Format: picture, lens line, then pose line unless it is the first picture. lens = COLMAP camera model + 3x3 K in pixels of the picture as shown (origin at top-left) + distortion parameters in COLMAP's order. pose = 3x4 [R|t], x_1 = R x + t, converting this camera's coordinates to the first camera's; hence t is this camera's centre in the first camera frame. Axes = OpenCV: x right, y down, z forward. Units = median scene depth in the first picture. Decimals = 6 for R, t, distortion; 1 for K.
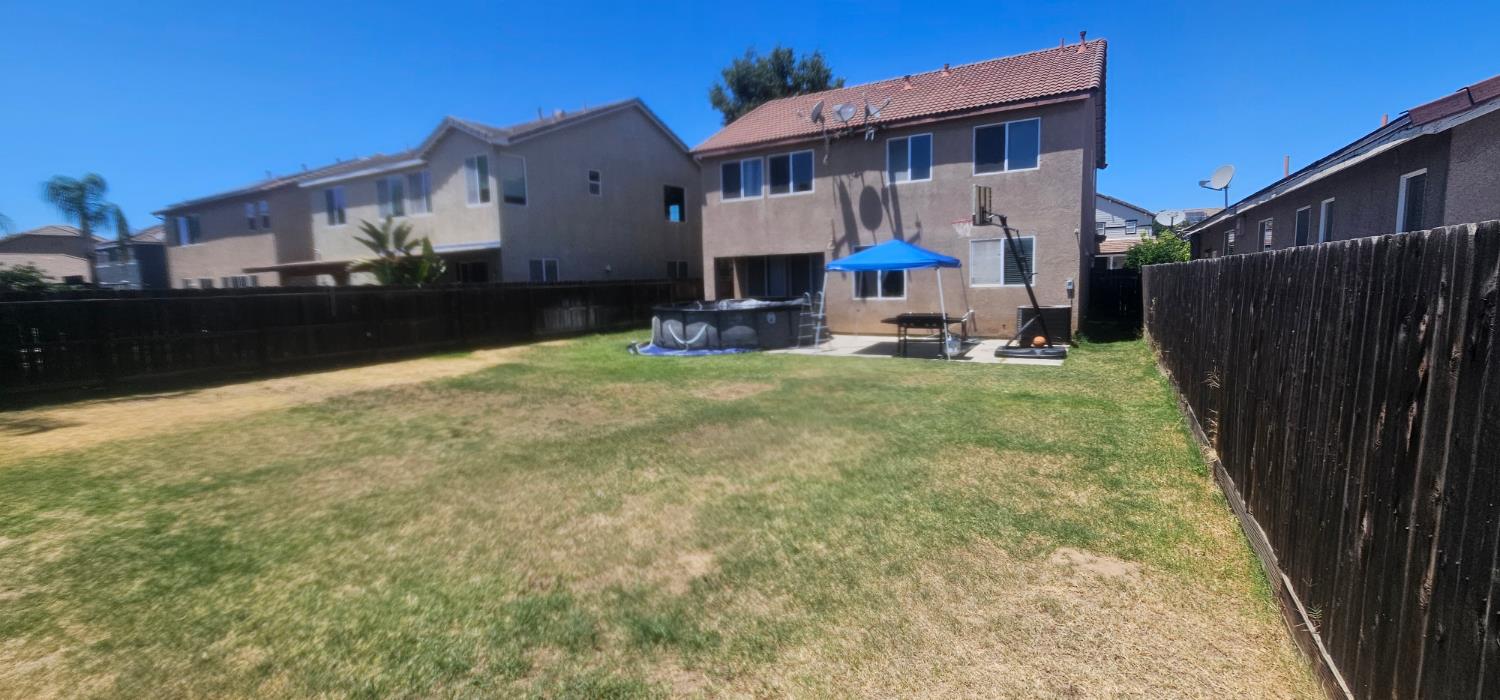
lens RADIAL K [[599.4, 0, 747.7], [0, 599.4, 344.7], [0, 0, 1]] dist [-0.001943, -0.000047]
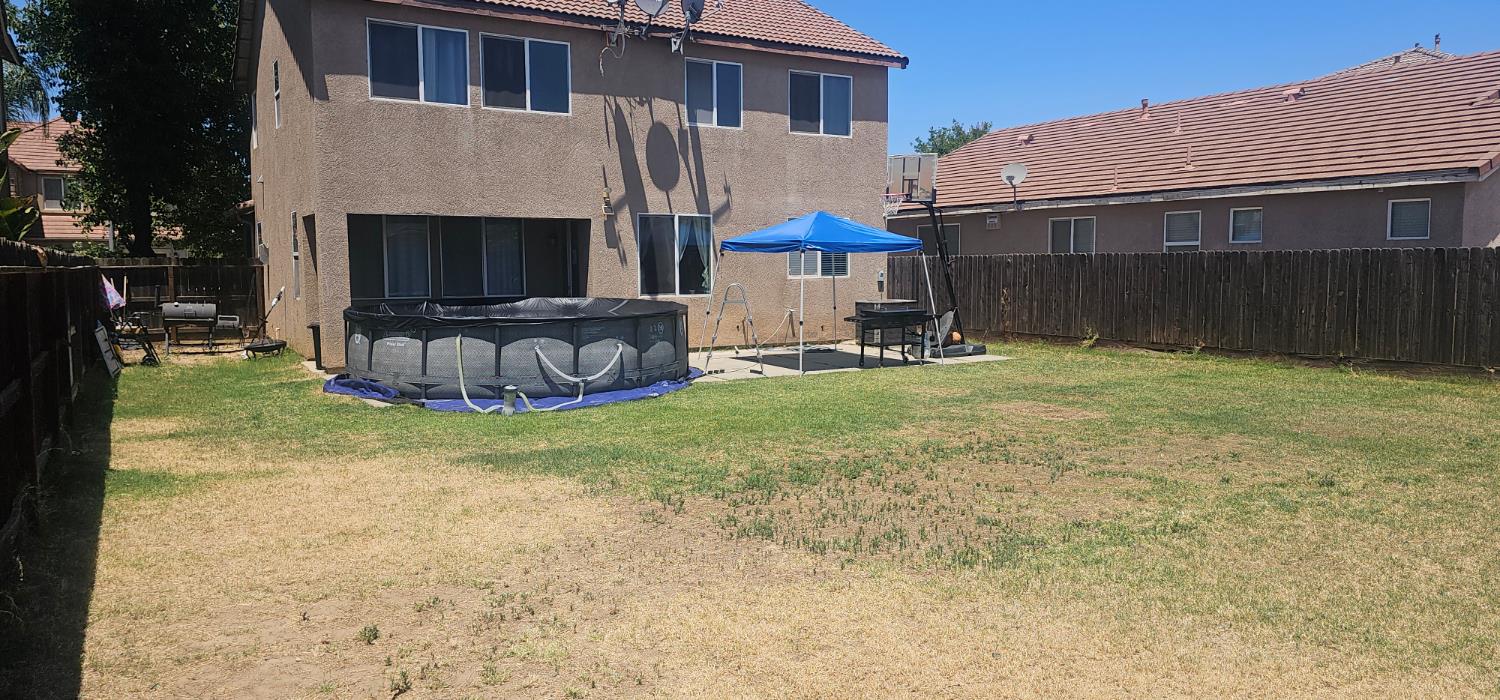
lens RADIAL K [[1030.8, 0, 748.5], [0, 1030.8, 344.3], [0, 0, 1]] dist [0.048132, -0.041749]
pose [[0.445590, -0.045574, 0.894077, -0.783555], [0.095627, 0.995412, 0.003081, -0.022466], [-0.890115, 0.084125, 0.447903, 0.453212]]
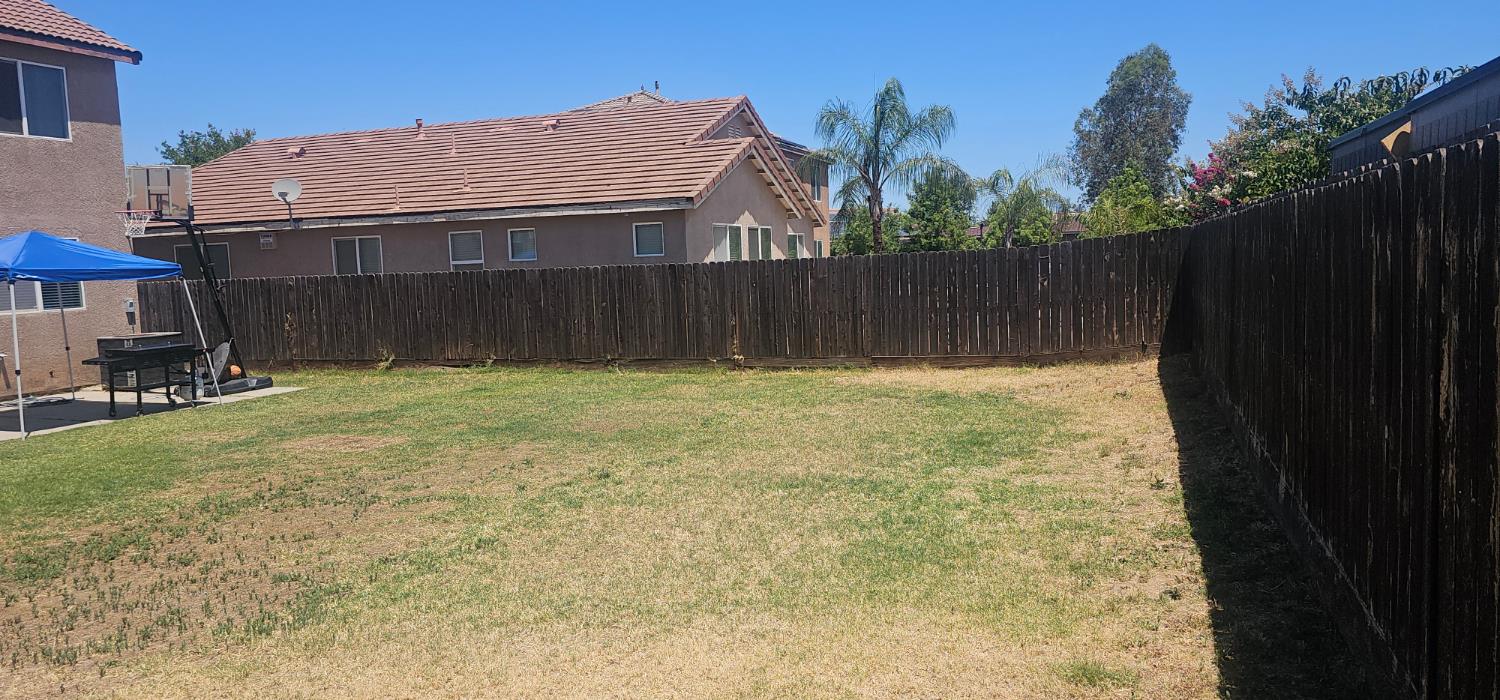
lens RADIAL K [[1030.8, 0, 775.9], [0, 1030.8, 361.6], [0, 0, 1]] dist [0.048132, -0.041749]
pose [[-0.213432, -0.063724, 0.974877, -0.785820], [0.147964, 0.984251, 0.096730, -0.035288], [-0.965688, 0.164892, -0.200642, 0.445146]]
